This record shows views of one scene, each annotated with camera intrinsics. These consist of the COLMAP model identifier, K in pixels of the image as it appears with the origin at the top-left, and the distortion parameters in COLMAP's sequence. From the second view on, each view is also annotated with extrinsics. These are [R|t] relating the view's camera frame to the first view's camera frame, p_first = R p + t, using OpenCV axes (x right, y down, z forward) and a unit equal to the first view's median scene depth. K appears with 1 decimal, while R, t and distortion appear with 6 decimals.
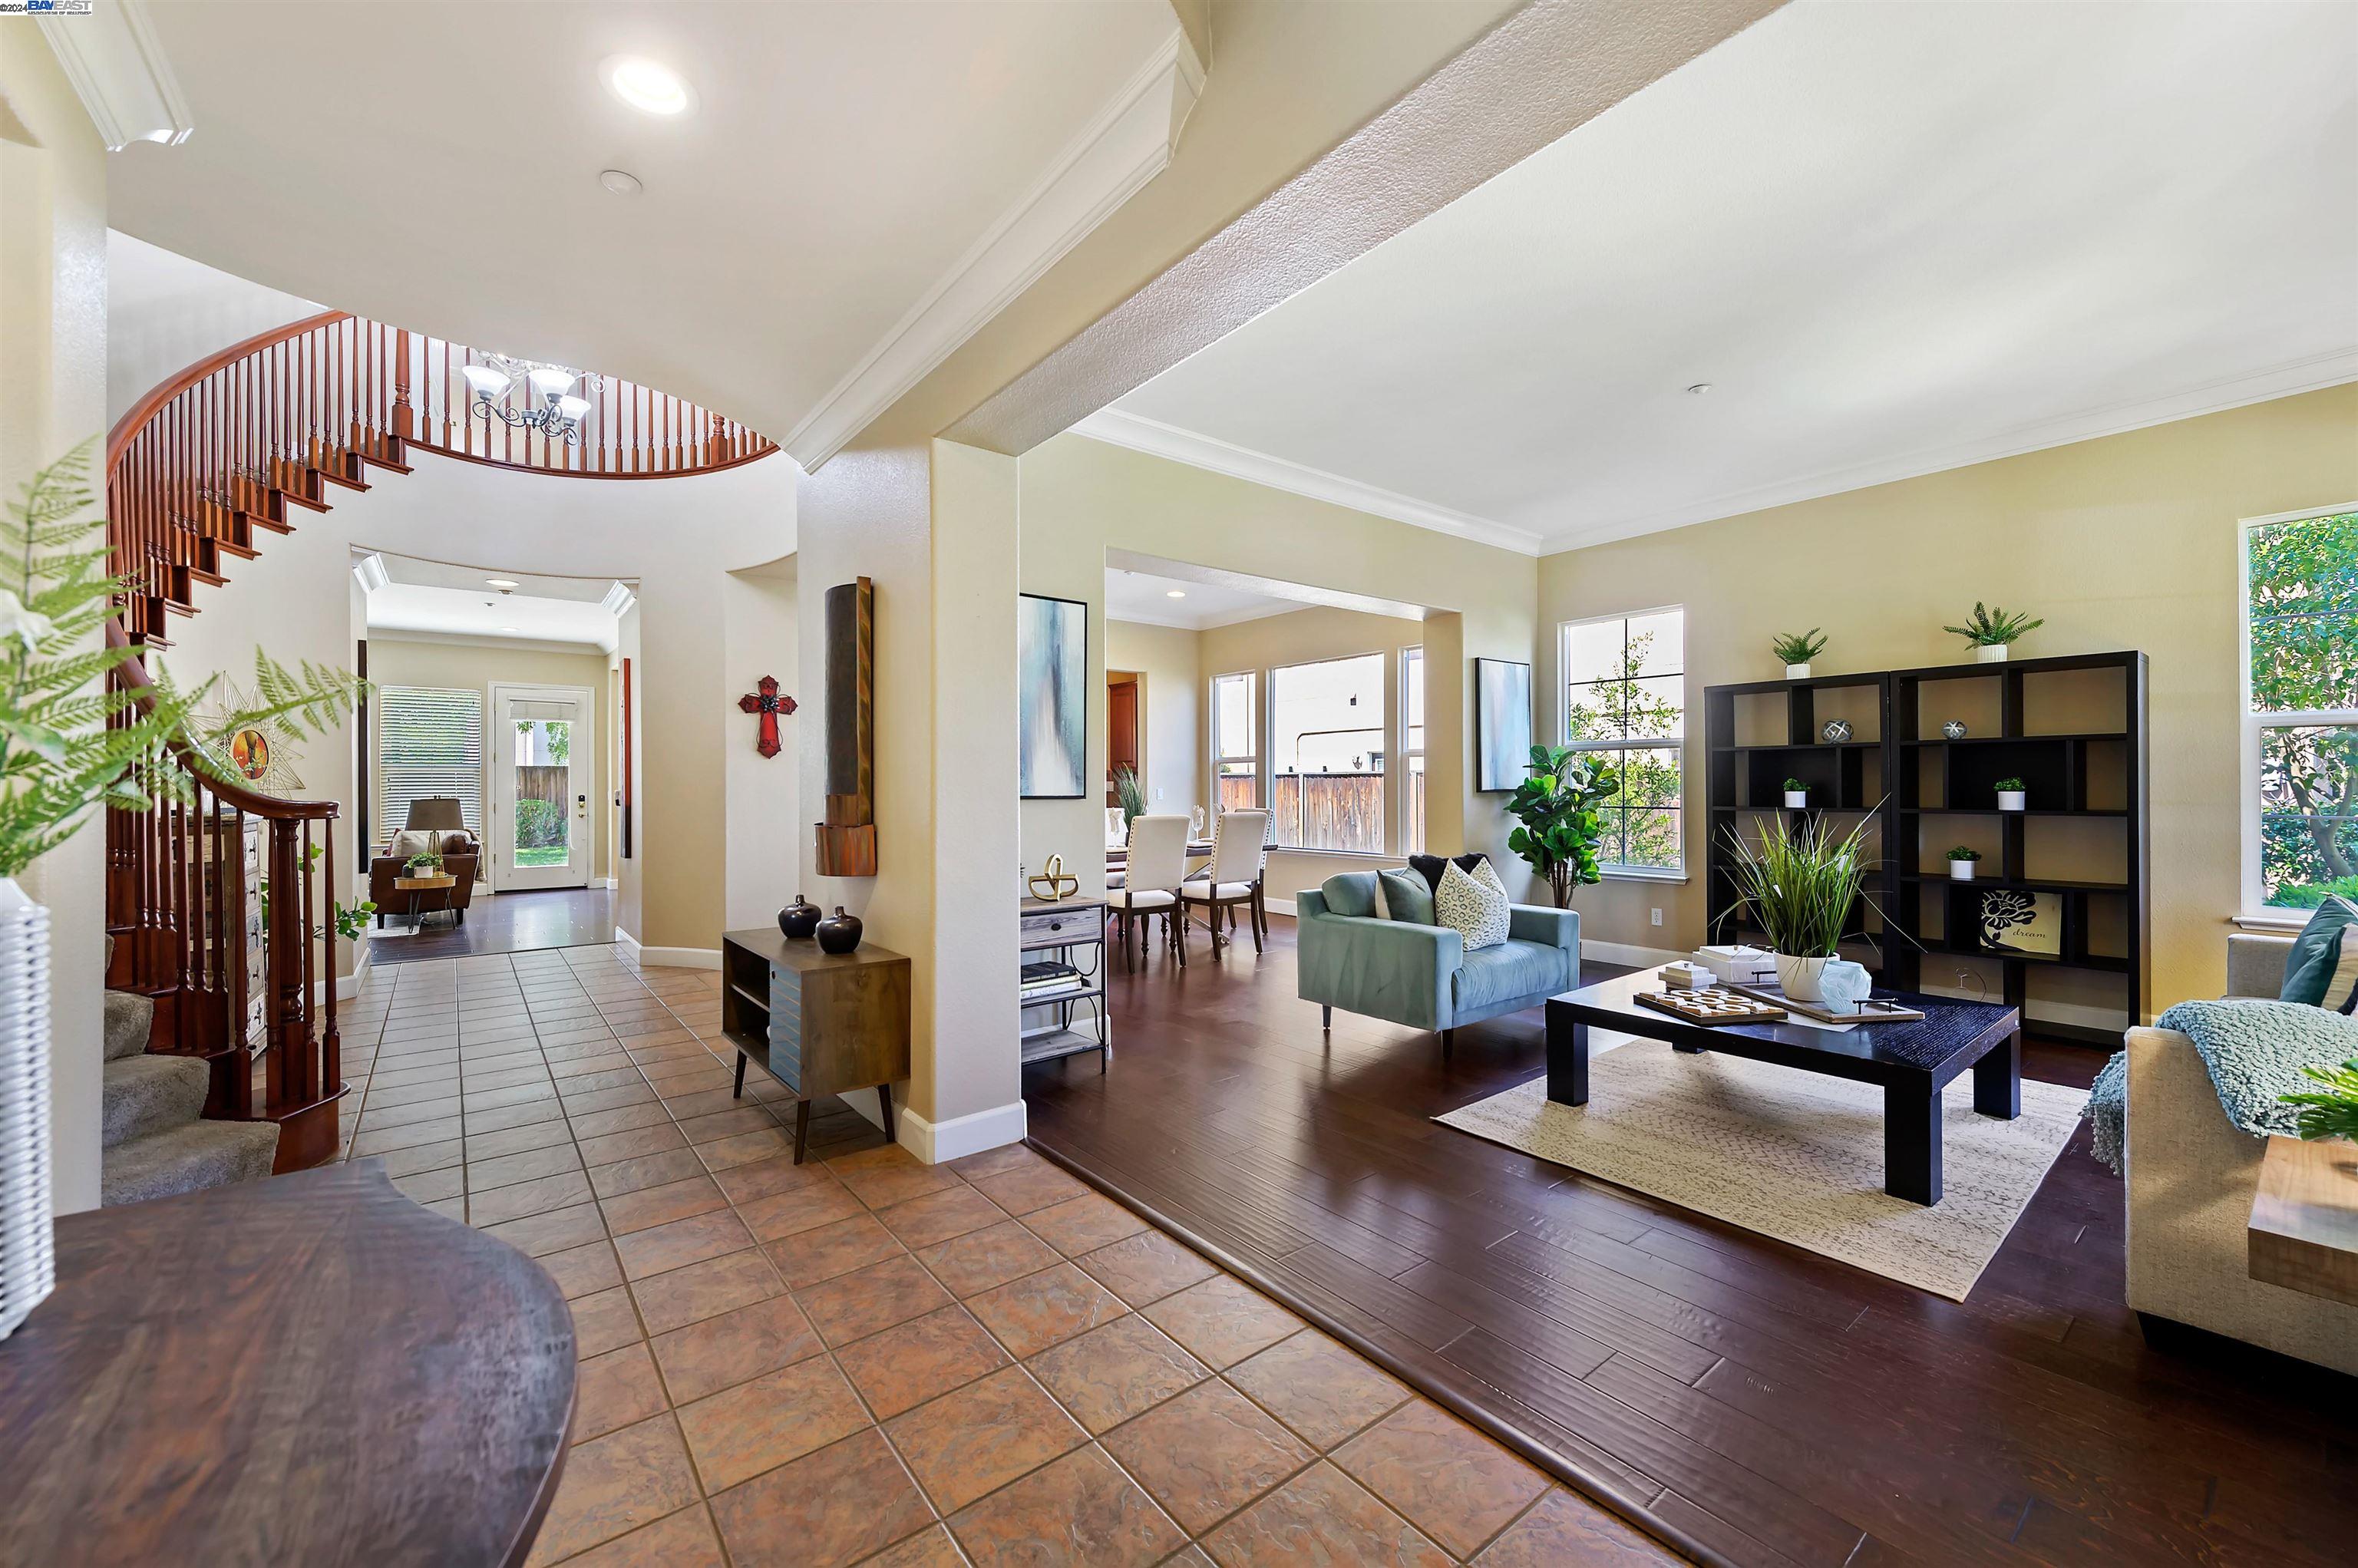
lens RADIAL K [[932.0, 0, 1189.9], [0, 932.0, 784.7], [0, 0, 1]] dist [0.007961, -0.002088]
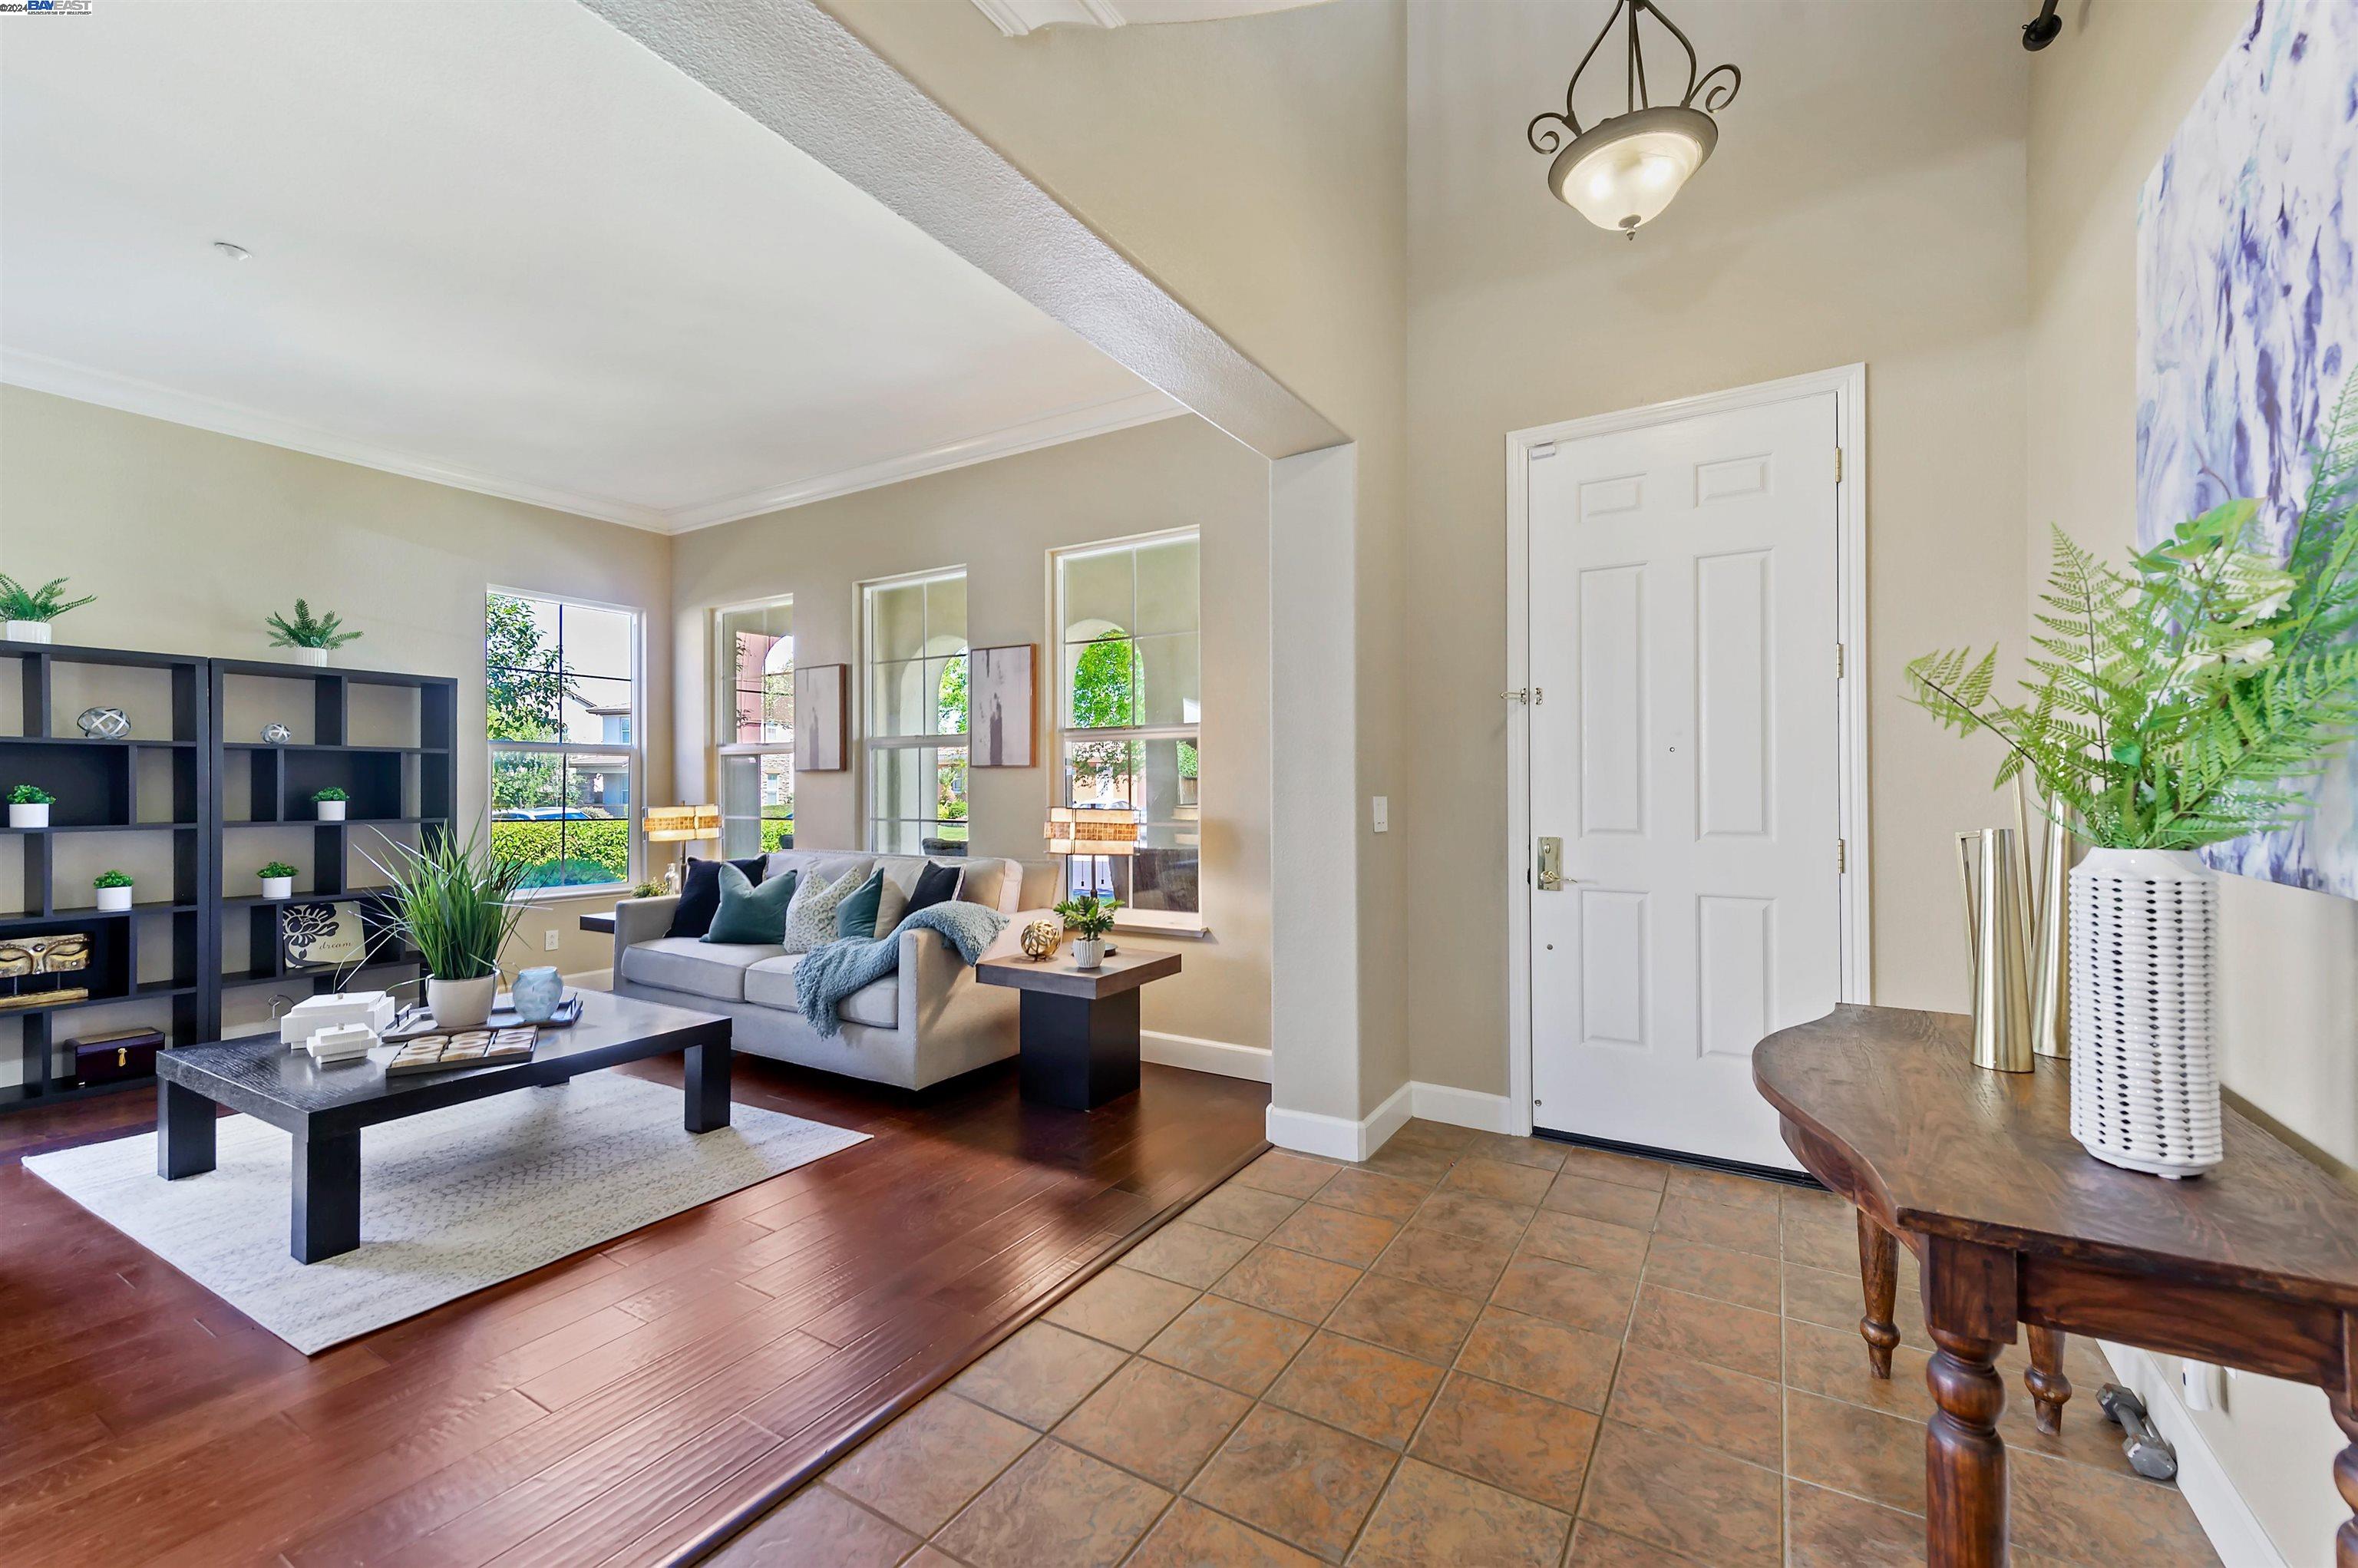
lens RADIAL K [[1003.3, 0, 1179.4], [0, 1003.3, 786.0], [0, 0, 1]] dist [0.003859, 0.000261]
pose [[-0.371056, 0.011719, 0.928537, -0.426717], [-0.002174, 0.999907, -0.013488, 0.003243], [-0.928608, -0.007023, -0.370996, 0.566225]]
